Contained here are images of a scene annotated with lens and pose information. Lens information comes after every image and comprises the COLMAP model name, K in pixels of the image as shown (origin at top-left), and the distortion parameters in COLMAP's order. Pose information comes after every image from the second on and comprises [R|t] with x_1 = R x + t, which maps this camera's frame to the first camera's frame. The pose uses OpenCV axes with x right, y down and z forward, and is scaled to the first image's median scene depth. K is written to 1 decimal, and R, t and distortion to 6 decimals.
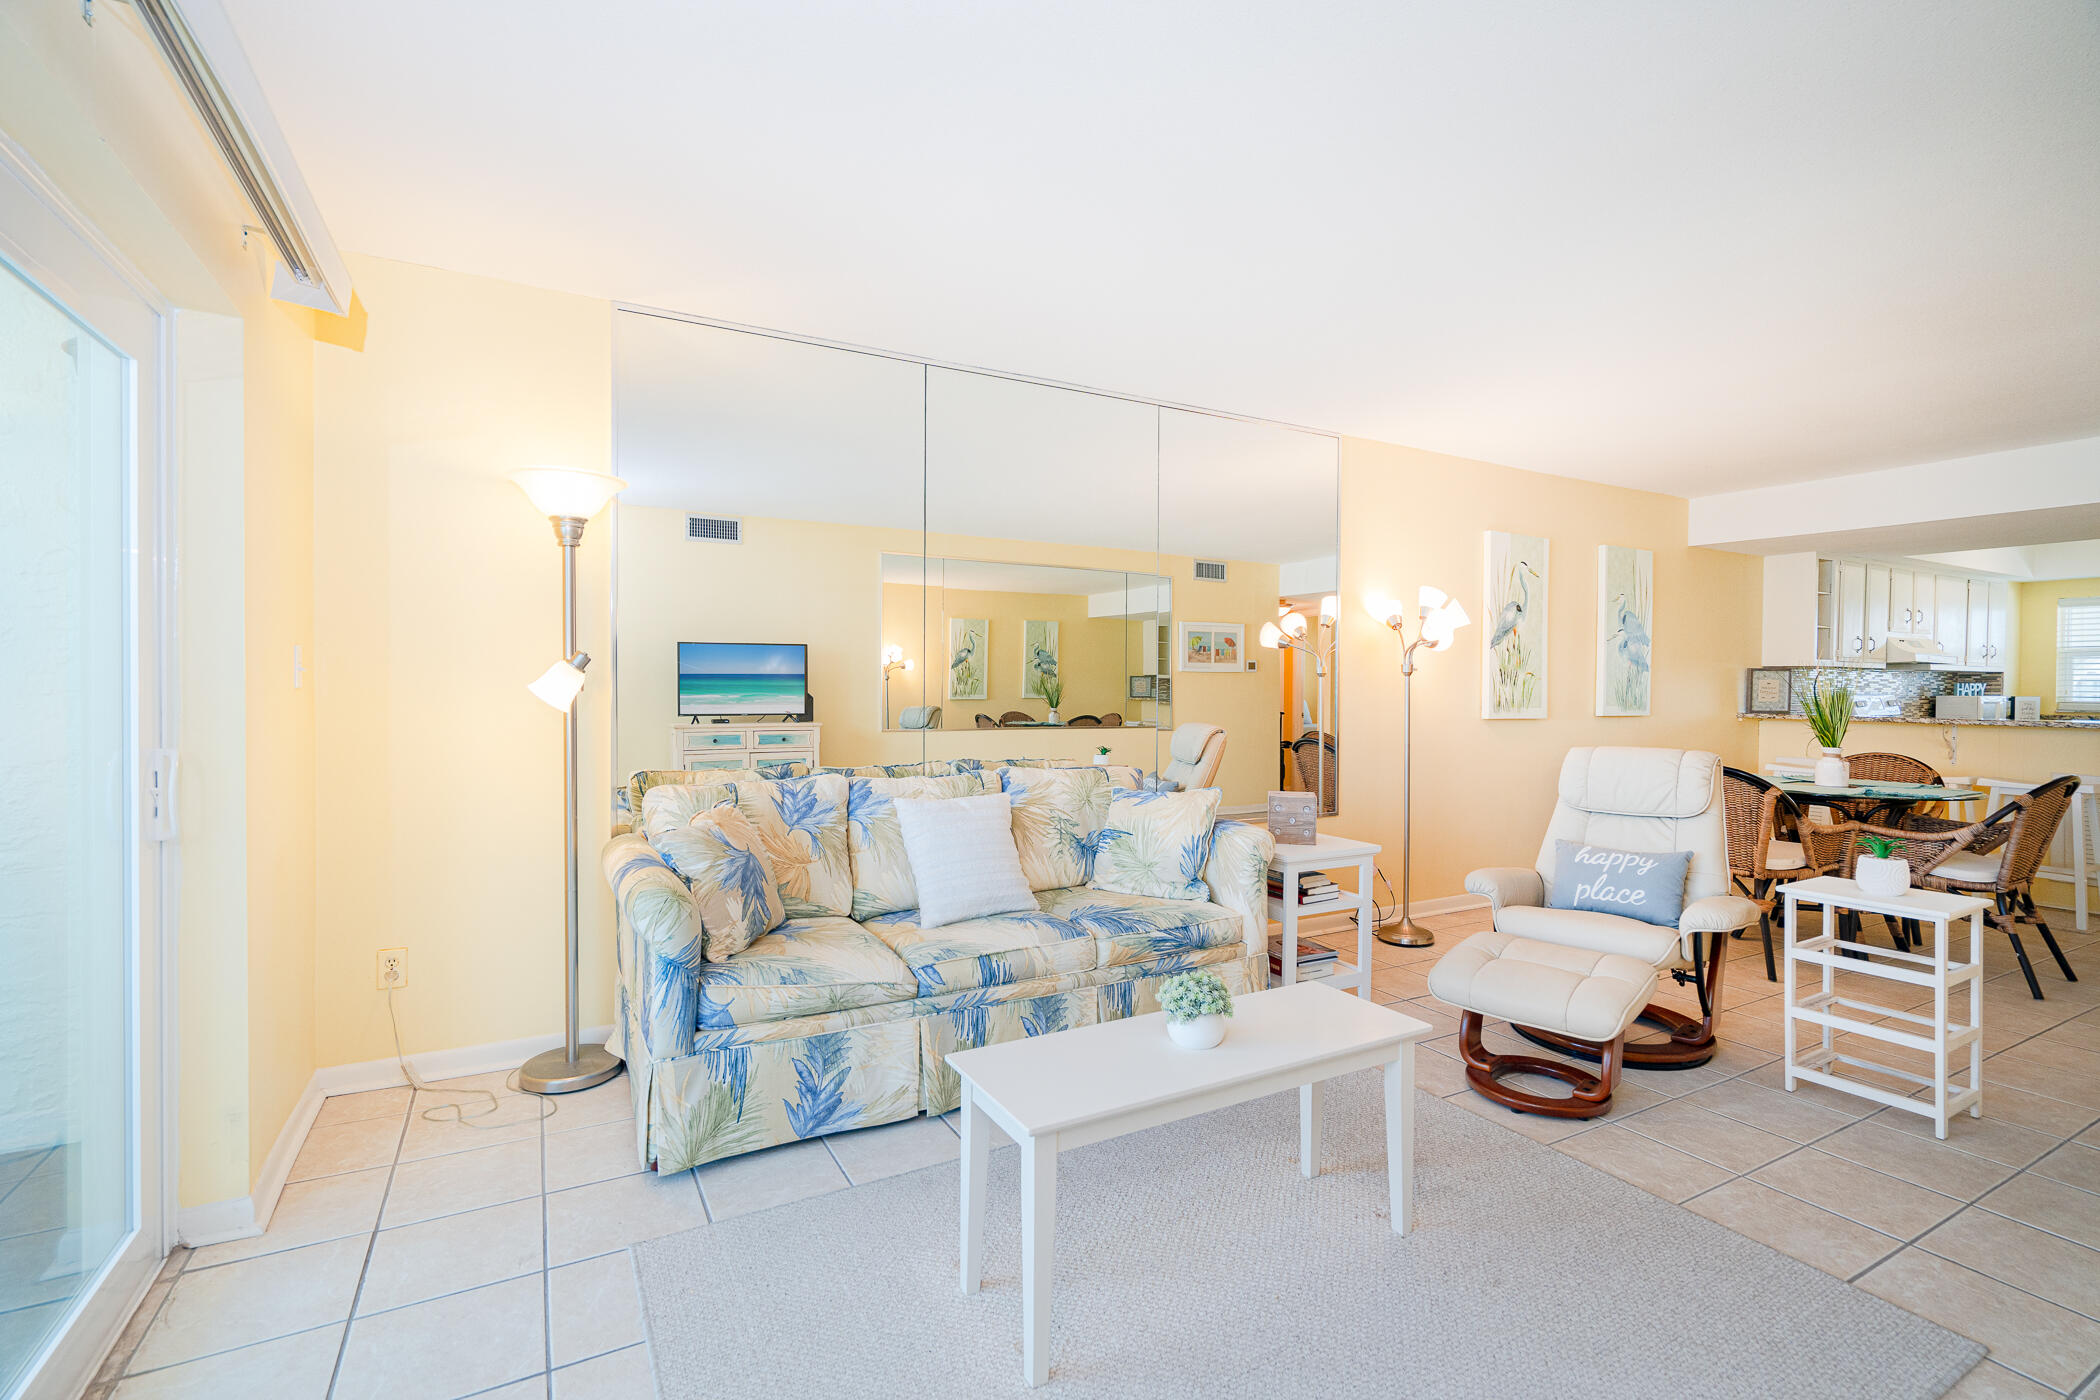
lens RADIAL K [[942.5, 0, 1047.7], [0, 942.5, 695.0], [0, 0, 1]] dist [-0.004606, 0.000298]
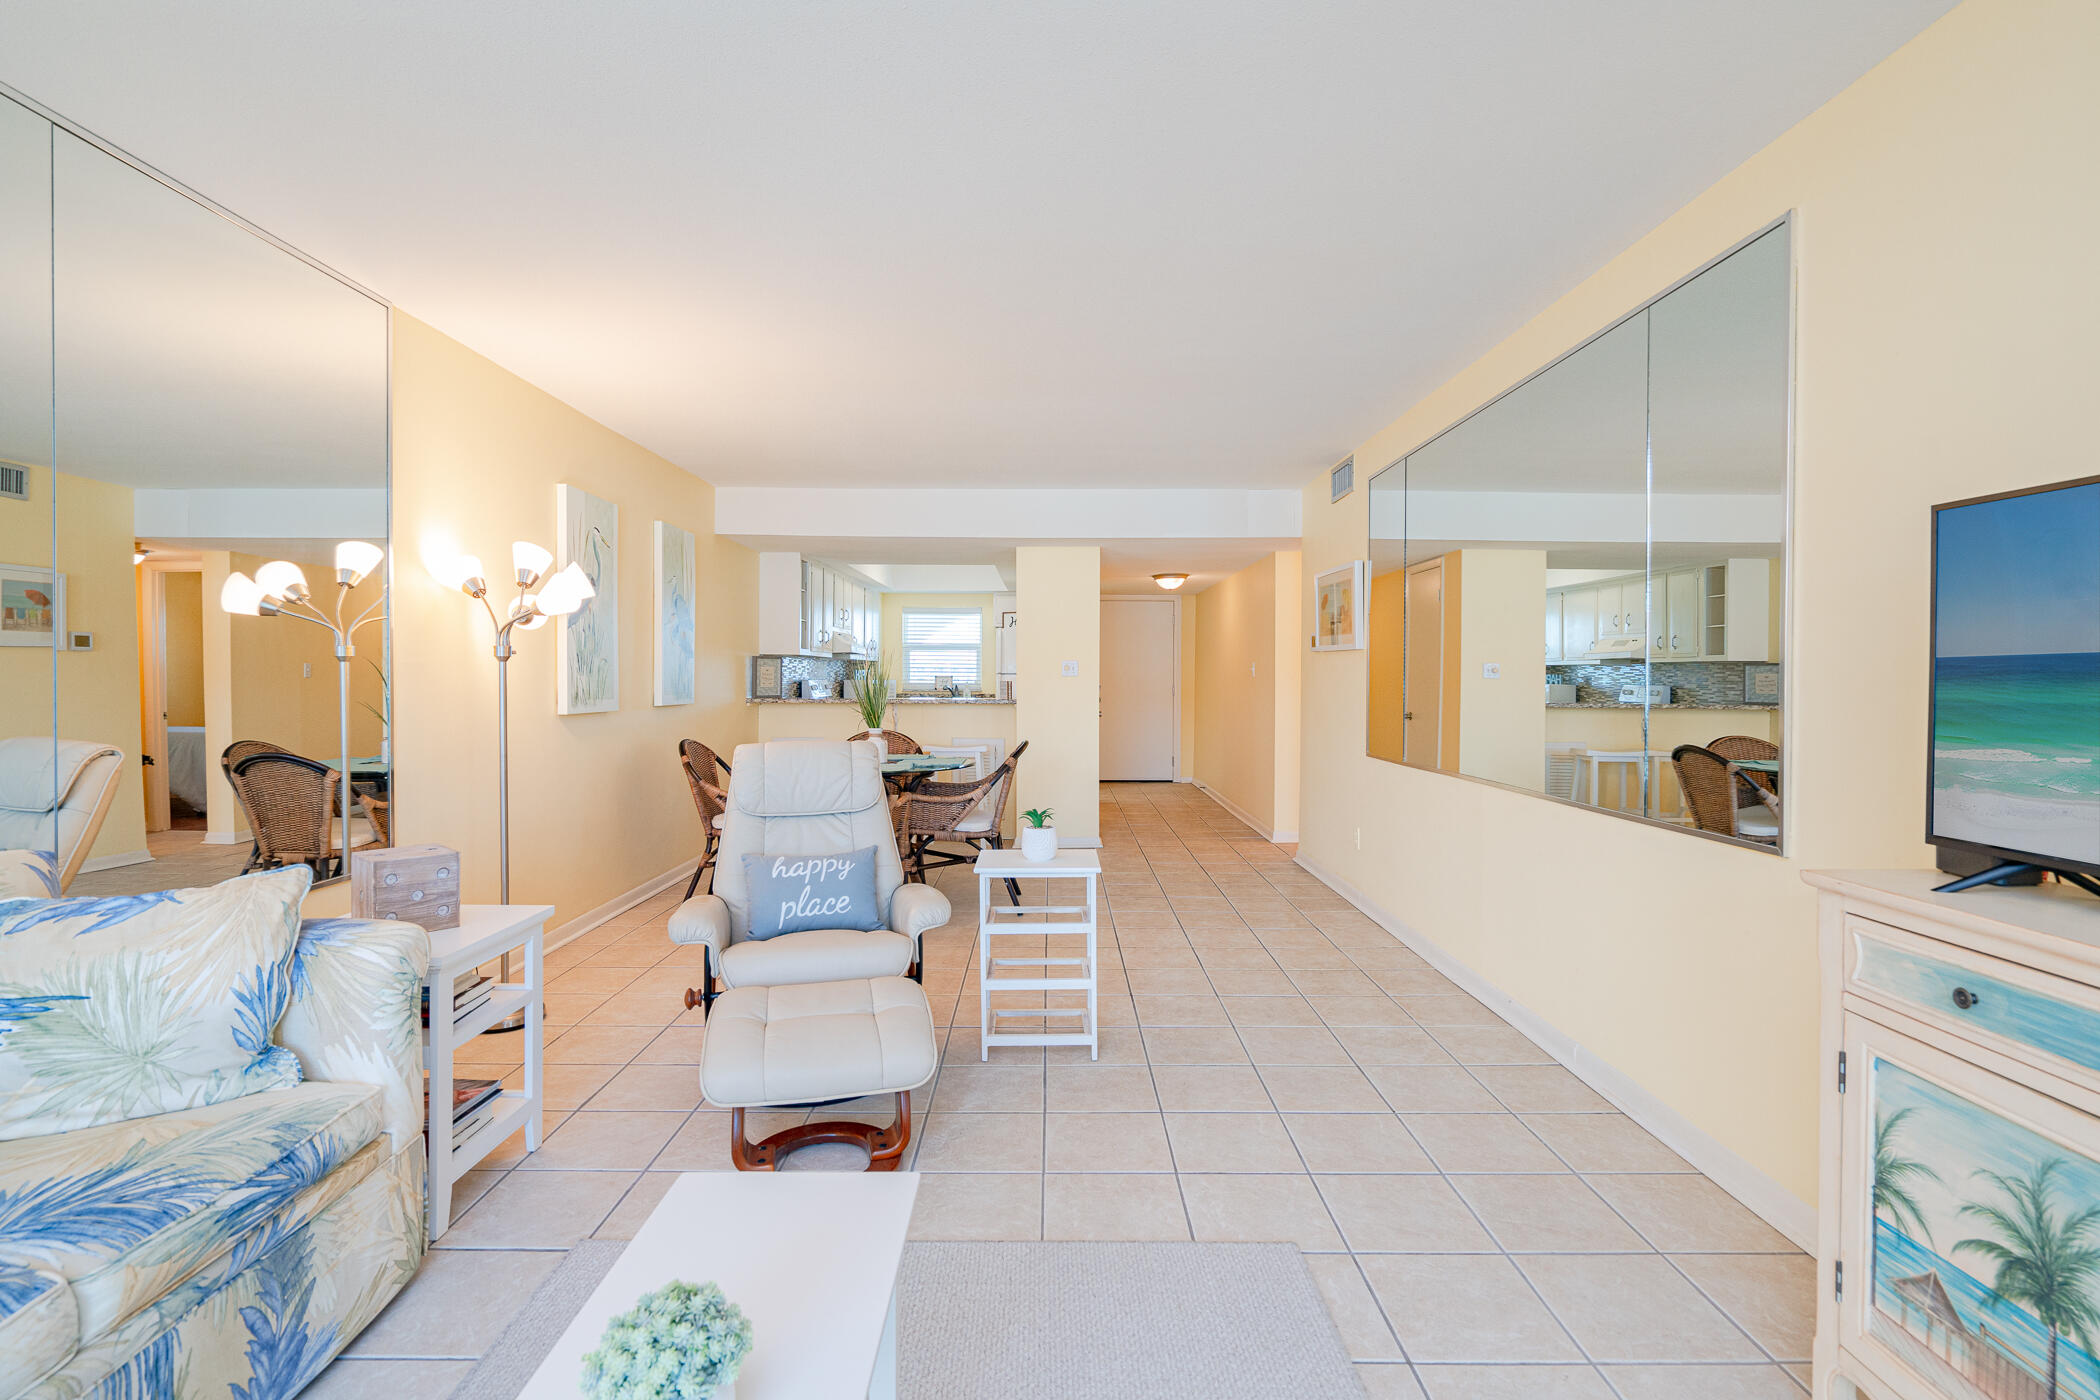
lens RADIAL K [[965.3, 0, 1048.9], [0, 965.3, 680.6], [0, 0, 1]] dist [-0.001562, 0.001214]
pose [[0.480804, -0.009210, 0.876780, -0.084824], [0.008794, 0.999945, 0.005682, -0.006679], [-0.876784, 0.004979, 0.480858, 0.299389]]
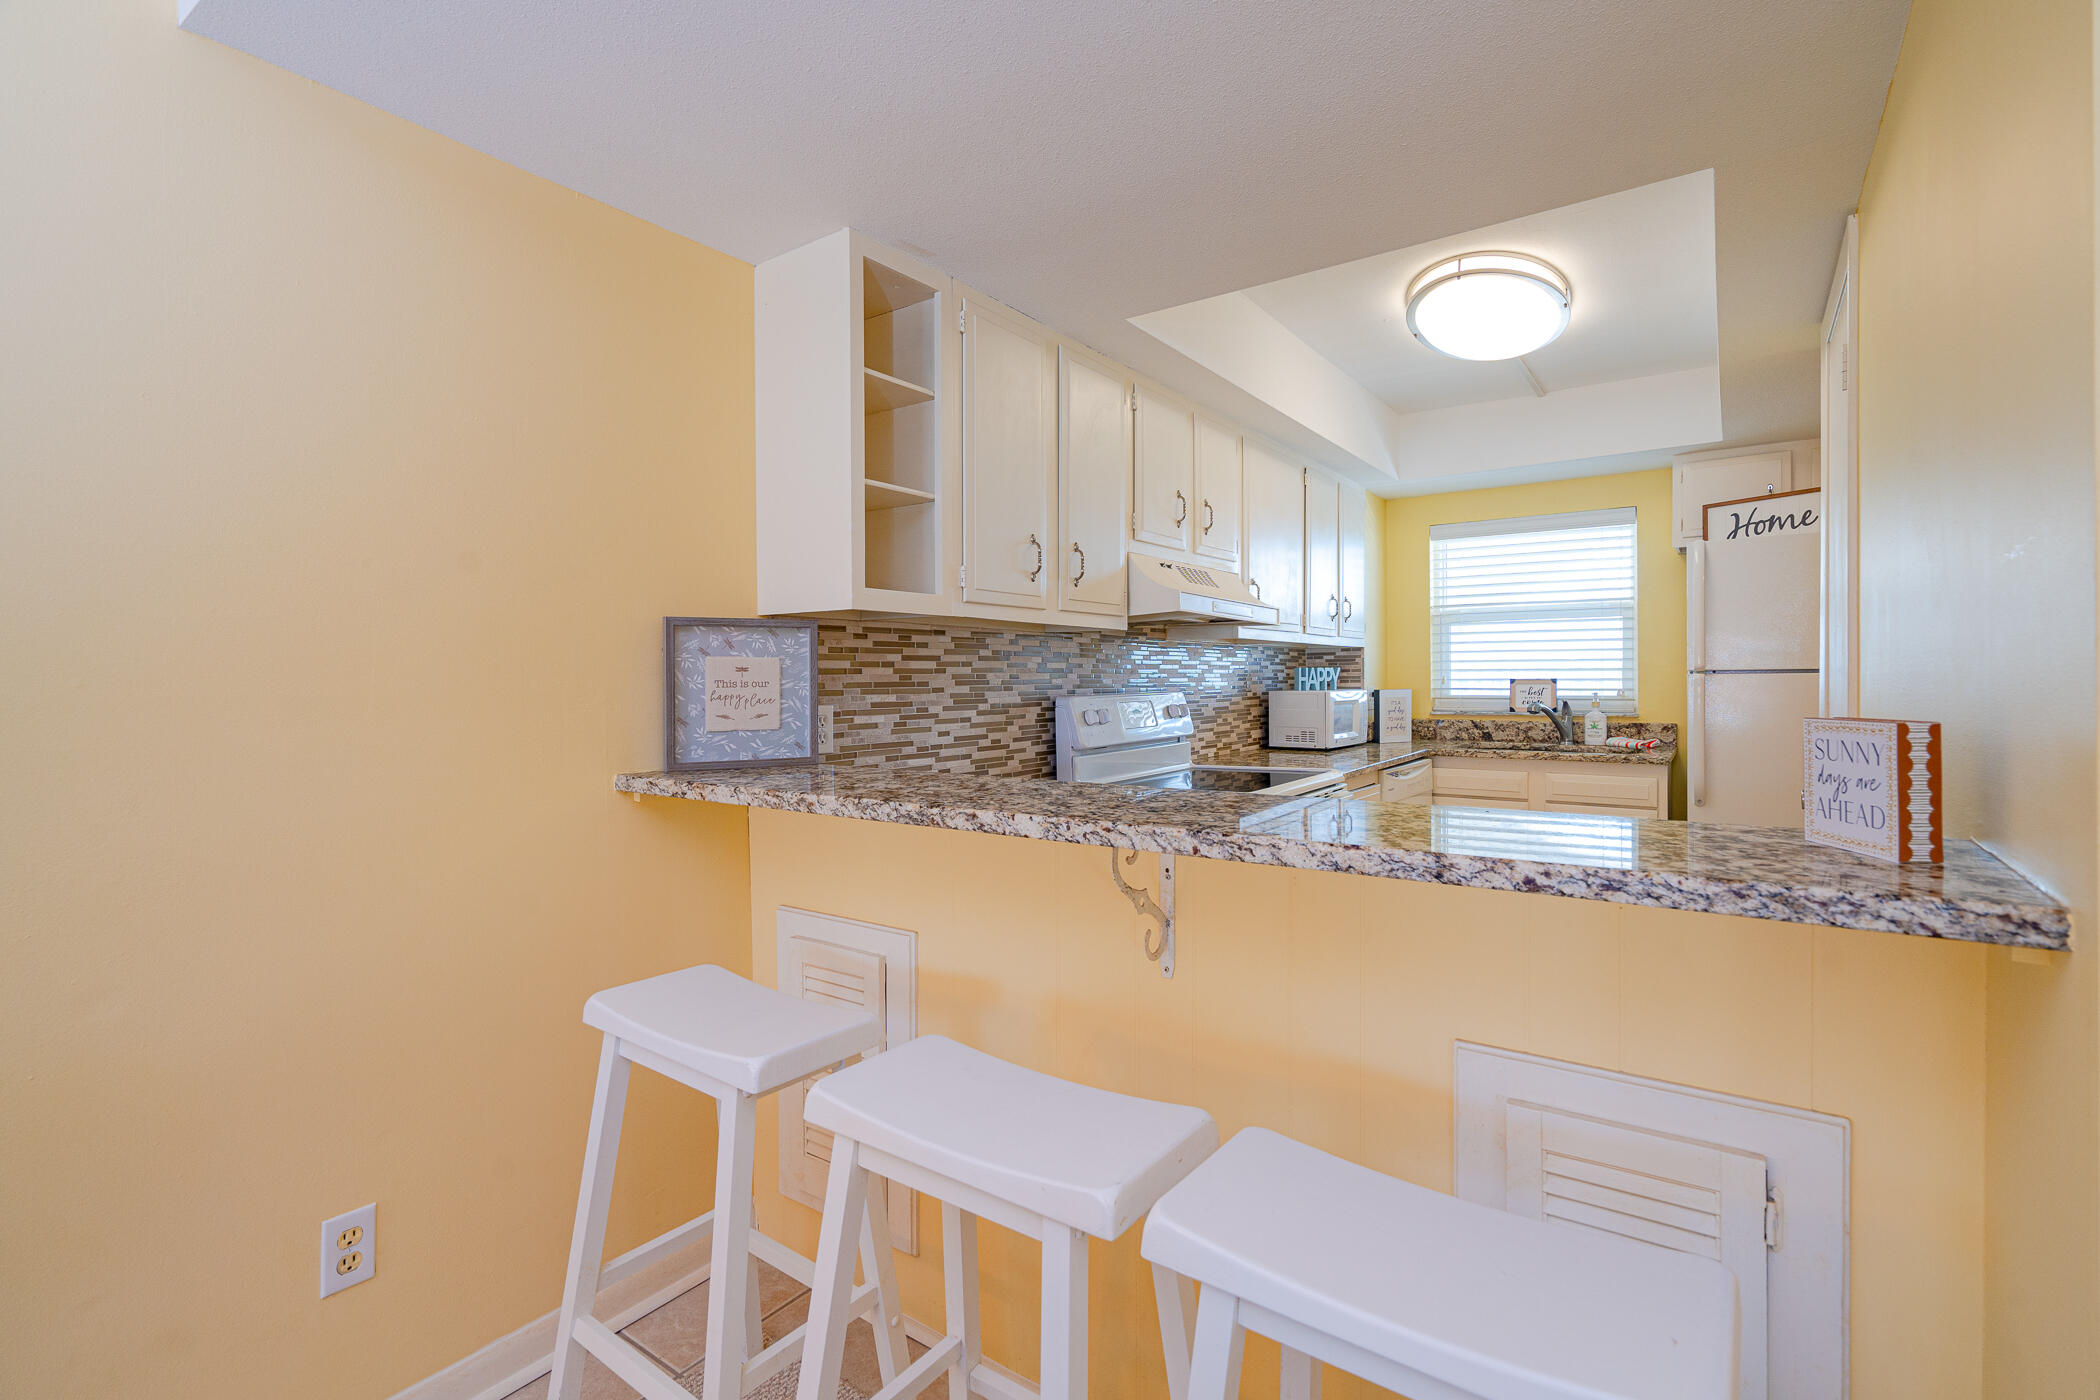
lens RADIAL K [[963.8, 0, 1059.8], [0, 963.8, 676.6], [0, 0, 1]] dist [-0.001516, 0.000118]
pose [[0.894326, -0.012117, 0.447252, 1.187576], [0.019244, 0.999750, -0.011395, -0.007084], [-0.447002, 0.018797, 0.894335, 1.121071]]
